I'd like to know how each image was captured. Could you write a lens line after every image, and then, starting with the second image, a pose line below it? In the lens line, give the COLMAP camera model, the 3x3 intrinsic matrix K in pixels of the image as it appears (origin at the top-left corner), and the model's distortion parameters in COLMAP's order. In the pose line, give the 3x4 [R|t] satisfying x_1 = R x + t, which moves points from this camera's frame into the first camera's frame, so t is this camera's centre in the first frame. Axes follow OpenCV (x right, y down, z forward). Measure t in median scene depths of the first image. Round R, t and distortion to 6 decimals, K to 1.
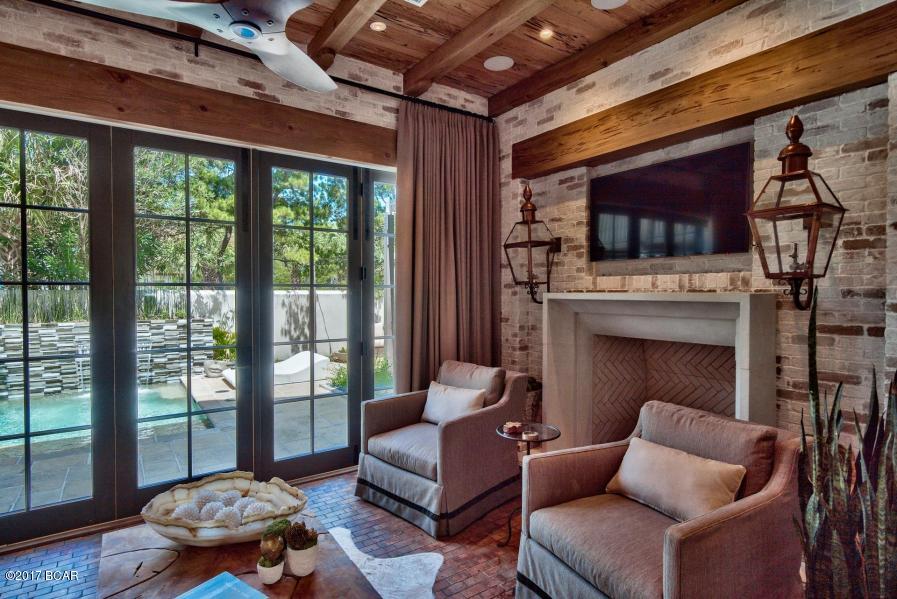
lens RADIAL K [[471.8, 0, 448.5], [0, 471.8, 299.5], [0, 0, 1]] dist [0.000708, 0.000062]
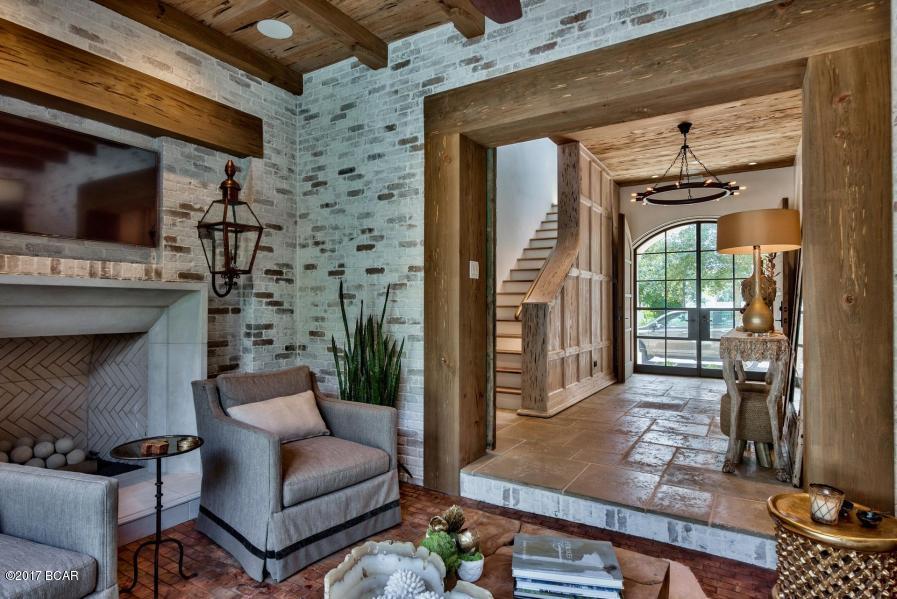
lens RADIAL K [[471.8, 0, 448.5], [0, 471.8, 299.5], [0, 0, 1]] dist [0.000708, 0.000062]
pose [[-0.386855, 0.007208, 0.922112, -0.589744], [0.008085, 0.999958, -0.004425, 0.030397], [-0.922105, 0.005743, -0.386897, 0.668562]]
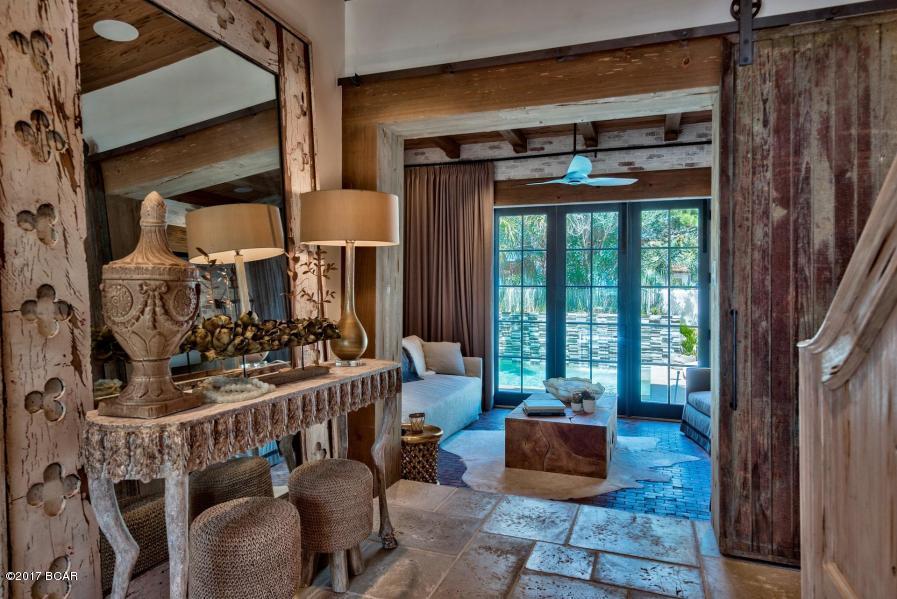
lens RADIAL K [[571.6, 0, 448.5], [0, 571.6, 299.5], [0, 0, 1]] dist [-0.000487, -0.000053]
pose [[0.581528, 0.020329, -0.813272, 0.658294], [-0.022380, 0.999709, 0.008987, 0.007319], [0.813219, 0.012975, 0.581814, -0.505122]]
